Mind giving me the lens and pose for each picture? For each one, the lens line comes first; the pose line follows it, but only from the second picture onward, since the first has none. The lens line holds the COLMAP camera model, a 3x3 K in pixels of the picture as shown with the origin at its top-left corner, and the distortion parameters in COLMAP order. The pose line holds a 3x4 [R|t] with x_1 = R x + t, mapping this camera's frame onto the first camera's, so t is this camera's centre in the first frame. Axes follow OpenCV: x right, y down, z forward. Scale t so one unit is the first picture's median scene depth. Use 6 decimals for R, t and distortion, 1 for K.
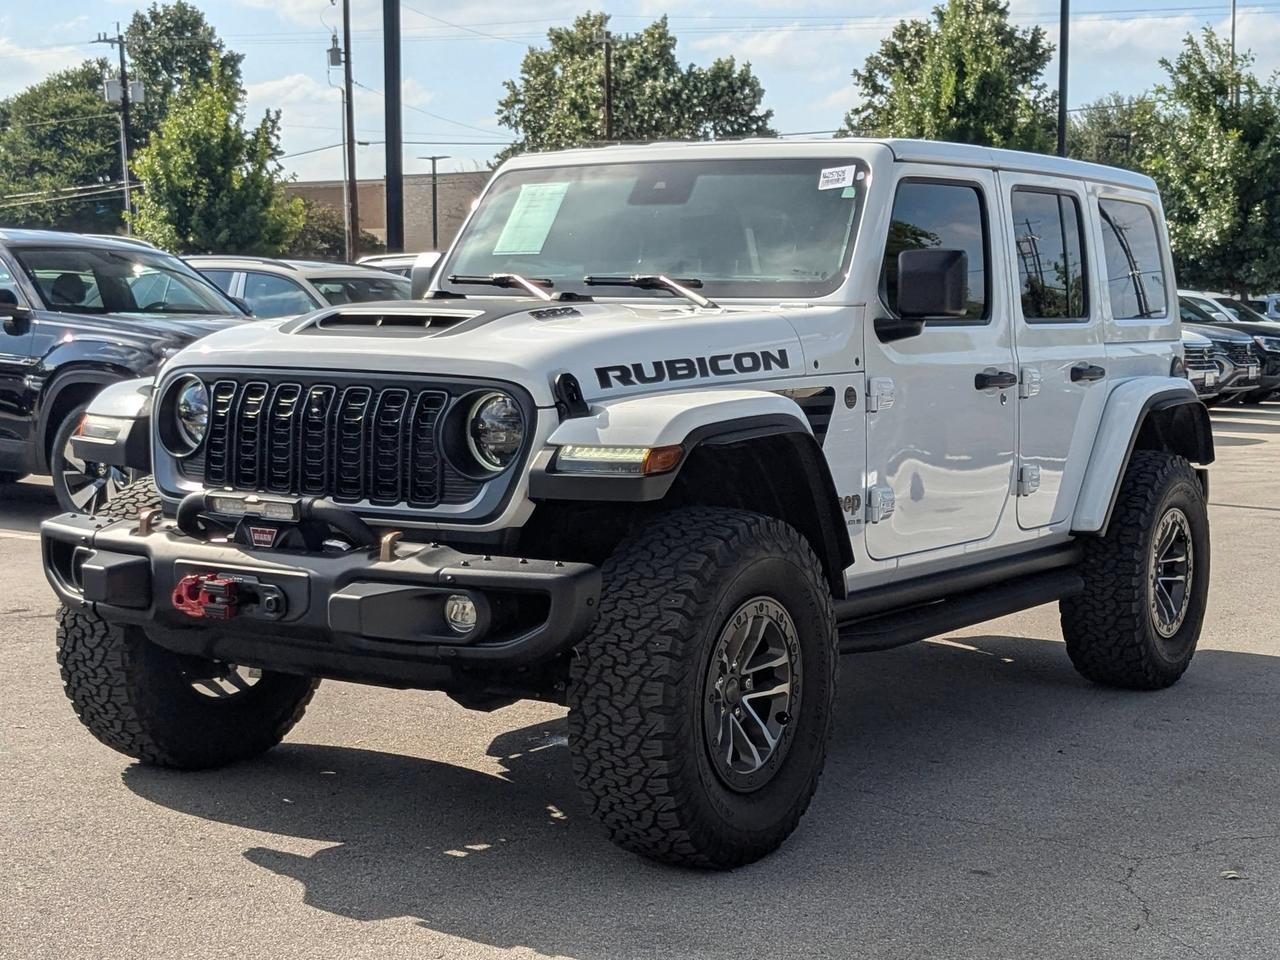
lens RADIAL K [[1991.5, 0, 640.0], [0, 1991.5, 480.0], [0, 0, 1]] dist [0.211532, -0.021339]
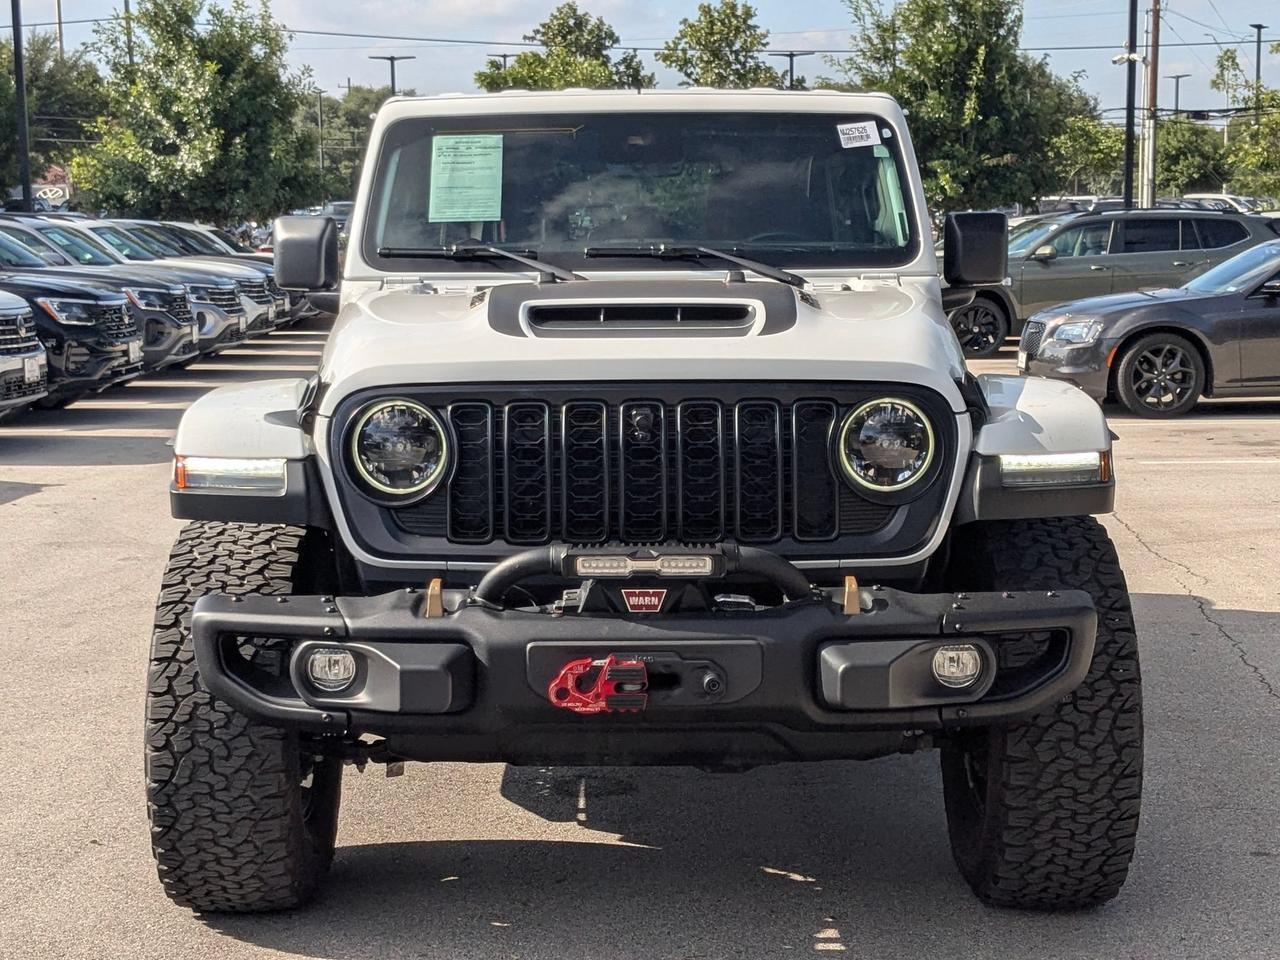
lens RADIAL K [[2003.1, 0, 642.6], [0, 2003.1, 459.1], [0, 0, 1]] dist [0.127553, -0.100948]
pose [[0.827968, -0.080803, 0.554924, -0.520877], [0.065519, 0.996726, 0.047377, -0.053858], [-0.556935, -0.002869, 0.830551, 0.293689]]
